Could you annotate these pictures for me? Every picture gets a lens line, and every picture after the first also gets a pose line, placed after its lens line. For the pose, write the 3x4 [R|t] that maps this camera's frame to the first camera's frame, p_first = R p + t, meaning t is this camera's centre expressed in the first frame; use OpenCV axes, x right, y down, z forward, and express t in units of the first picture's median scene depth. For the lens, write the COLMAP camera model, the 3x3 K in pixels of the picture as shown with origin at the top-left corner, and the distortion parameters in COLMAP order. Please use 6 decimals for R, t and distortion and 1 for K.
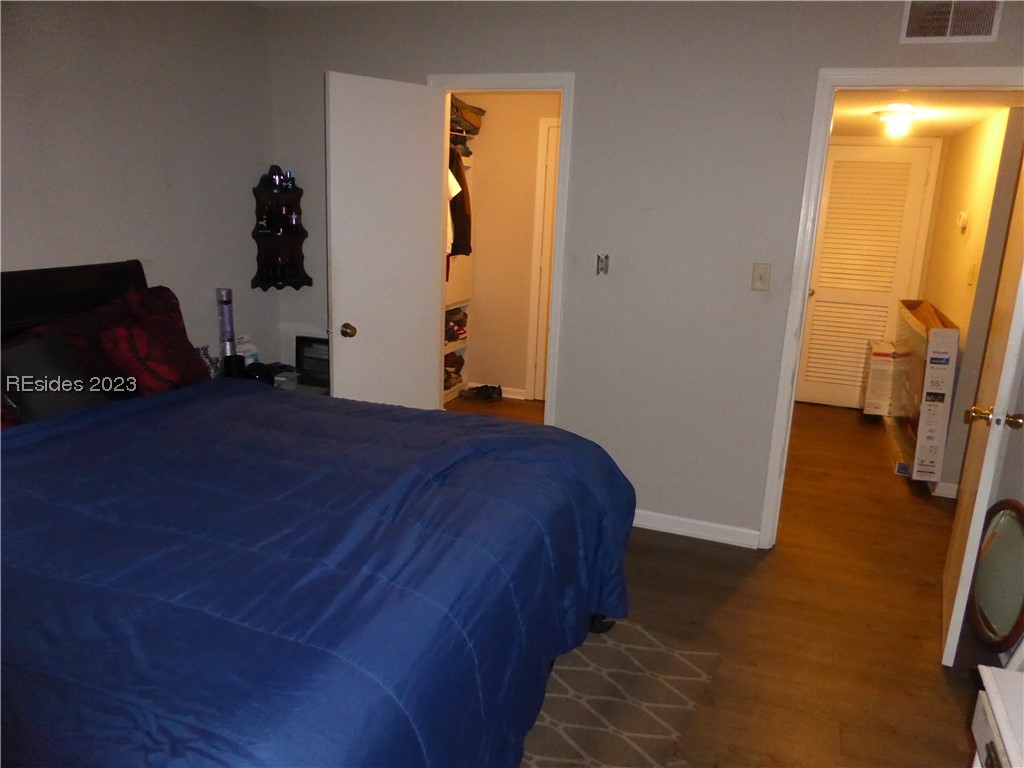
lens RADIAL K [[751.2, 0, 501.7], [0, 751.2, 384.2], [0, 0, 1]] dist [-0.054389, 0.035594]
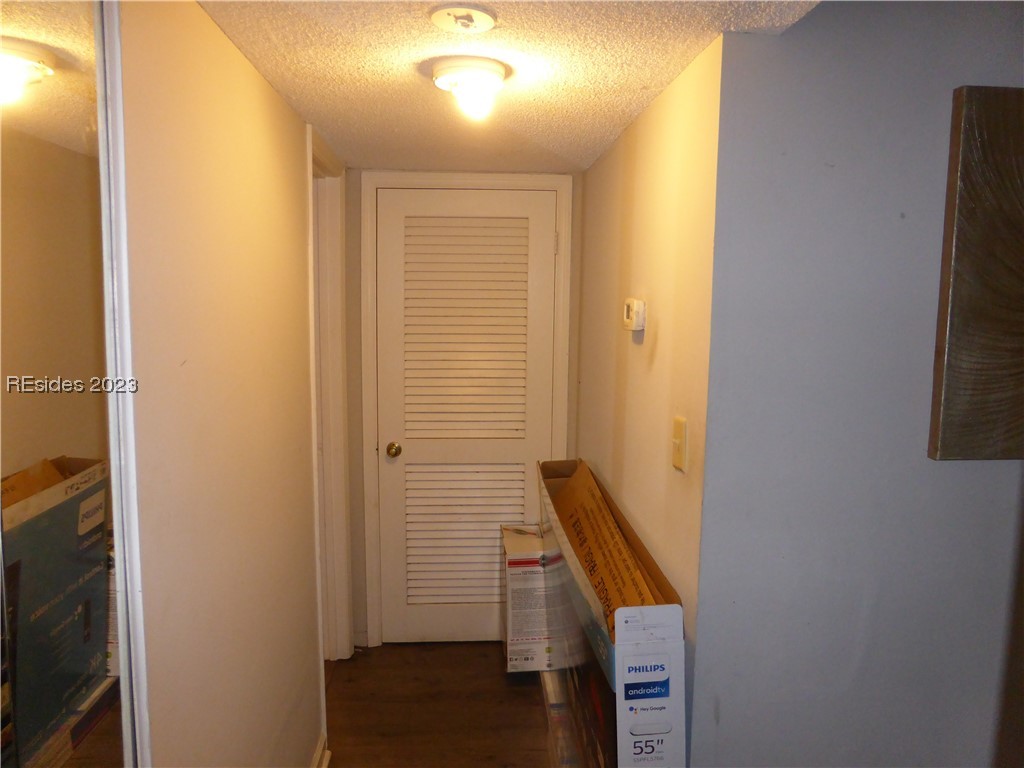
lens RADIAL K [[751.2, 0, 518.5], [0, 751.2, 385.7], [0, 0, 1]] dist [-0.054389, 0.035594]
pose [[0.897767, -0.075201, 0.434003, 0.181352], [0.127372, 0.987545, -0.092364, -0.074750], [-0.421651, 0.138201, 0.896164, 0.317804]]
